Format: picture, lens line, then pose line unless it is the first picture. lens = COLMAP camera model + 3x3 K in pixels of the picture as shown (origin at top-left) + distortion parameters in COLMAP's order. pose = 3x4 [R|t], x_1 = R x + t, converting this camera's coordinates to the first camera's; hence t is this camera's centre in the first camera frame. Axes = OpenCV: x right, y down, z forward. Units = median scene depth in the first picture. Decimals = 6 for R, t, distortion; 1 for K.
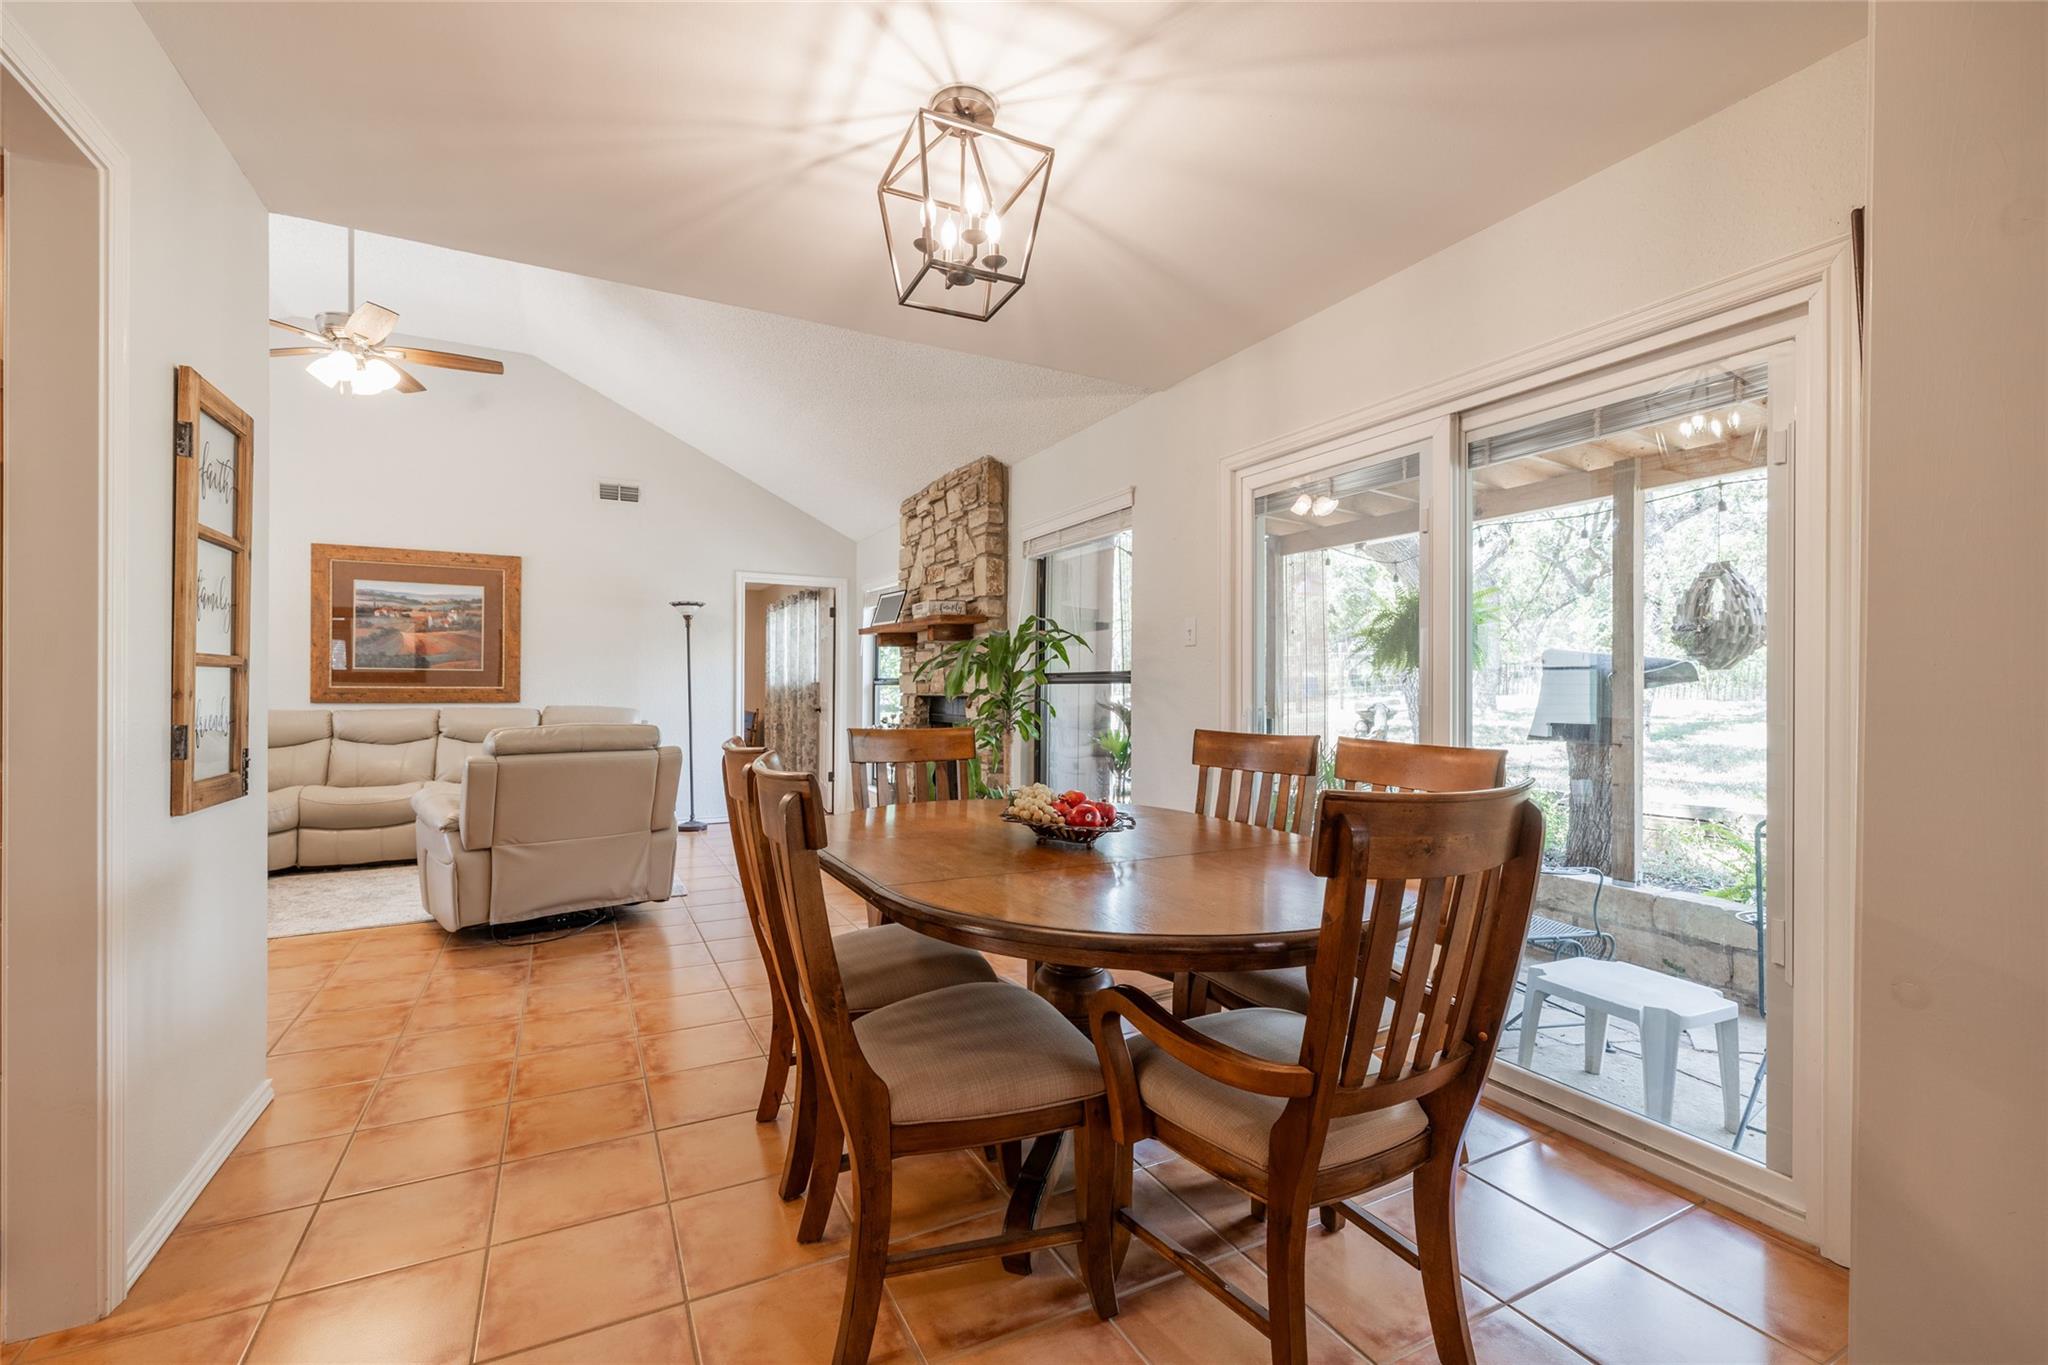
lens RADIAL K [[857.9, 0, 1020.3], [0, 857.9, 685.2], [0, 0, 1]] dist [0.003360, -0.000254]
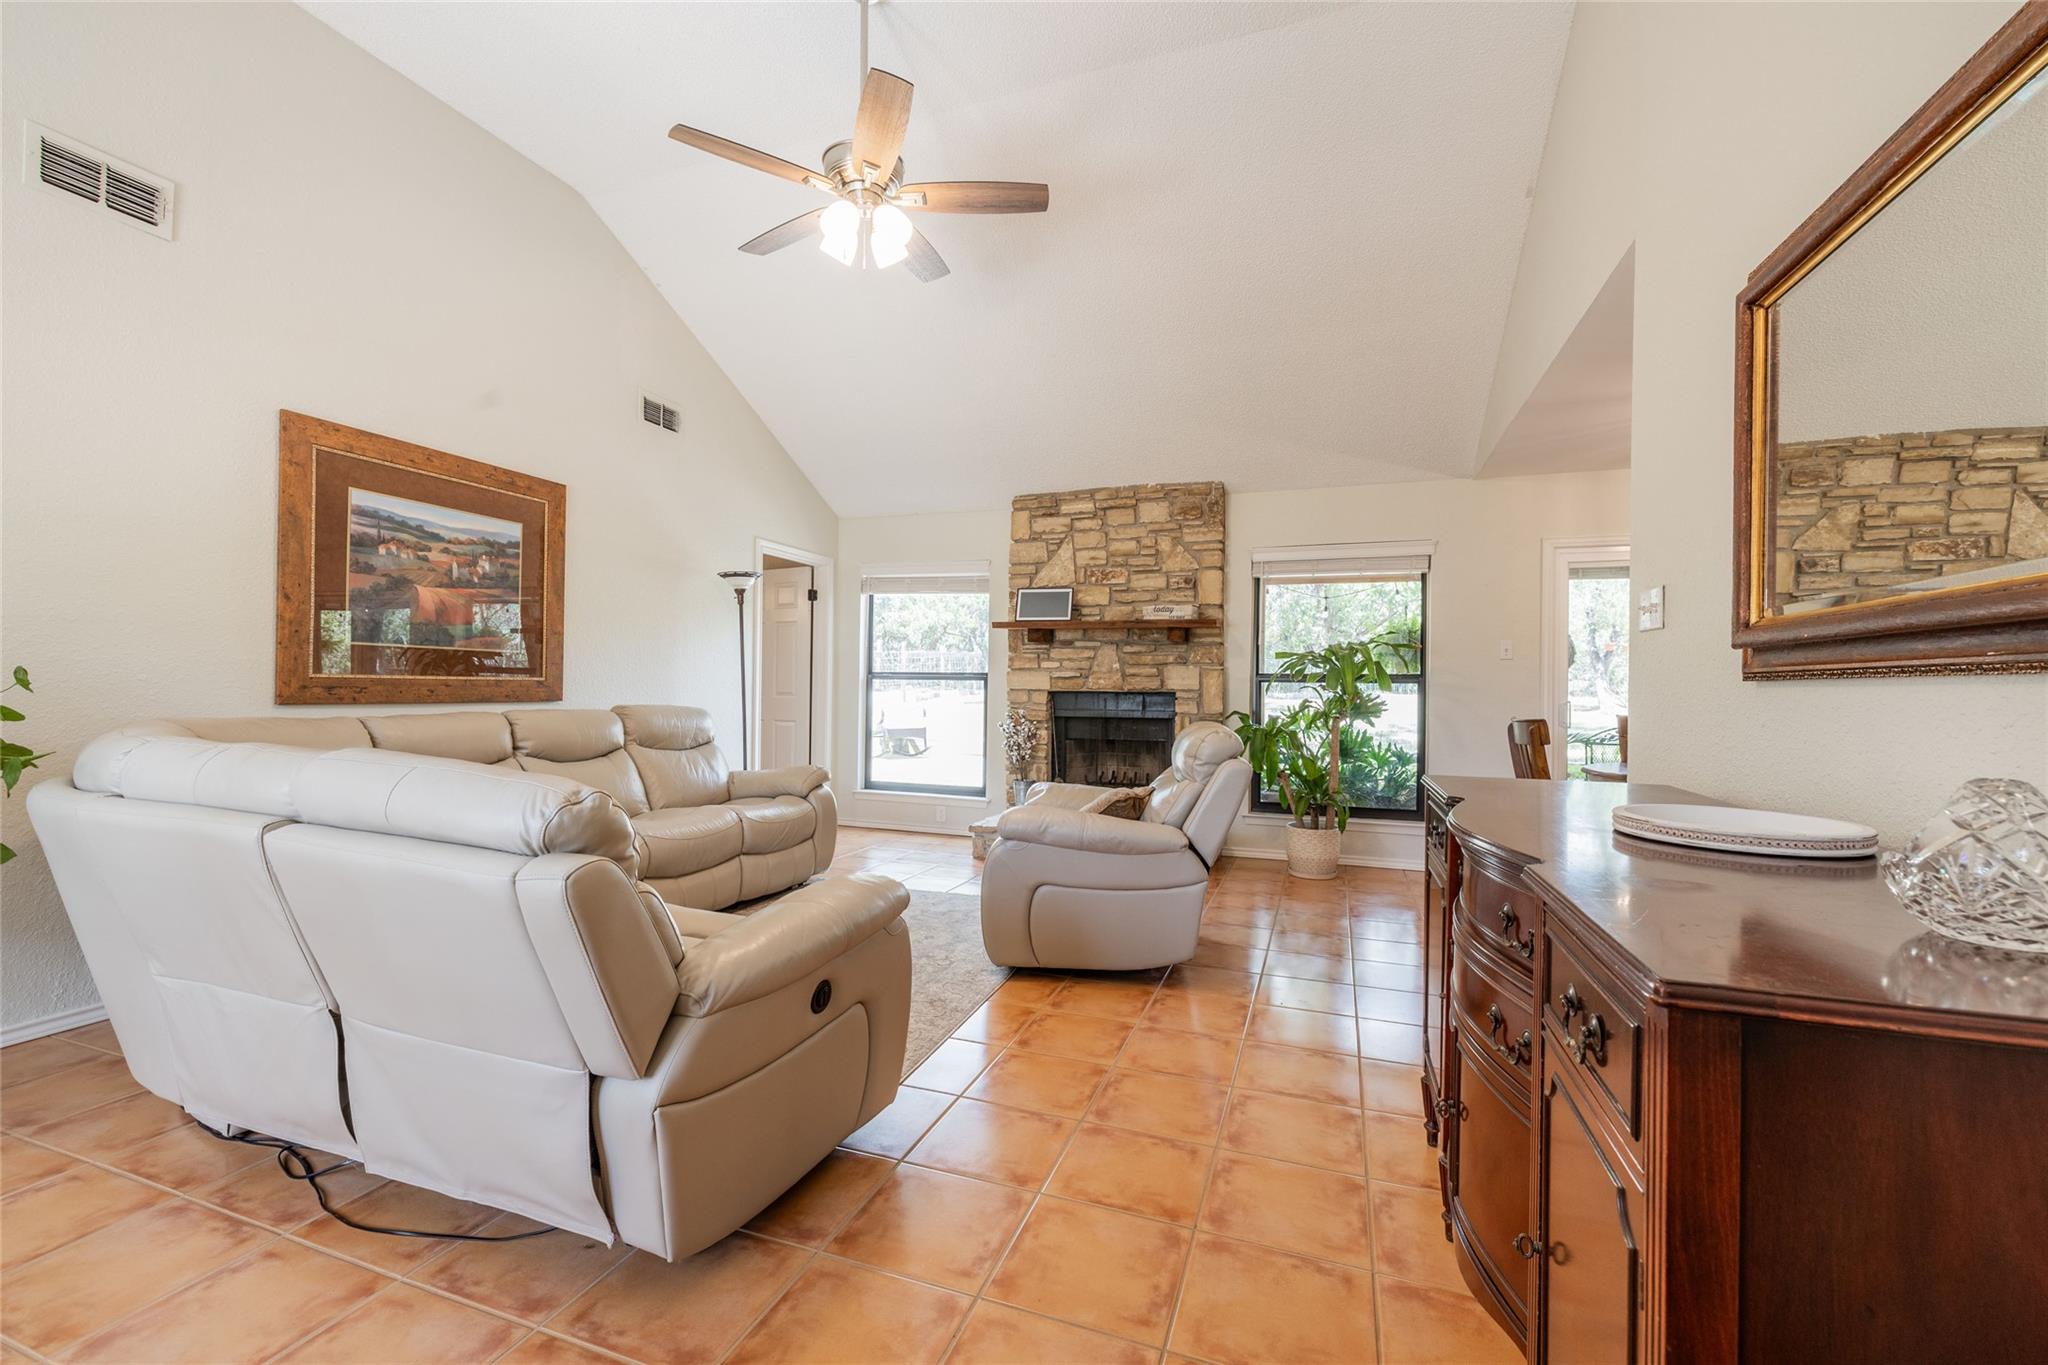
lens RADIAL K [[857.9, 0, 1020.3], [0, 857.9, 685.2], [0, 0, 1]] dist [0.003360, -0.000254]
pose [[0.741040, 0.007897, 0.671414, -0.801040], [-0.013185, 0.999909, 0.002792, 0.000962], [-0.671331, -0.010921, 0.741077, 0.269644]]
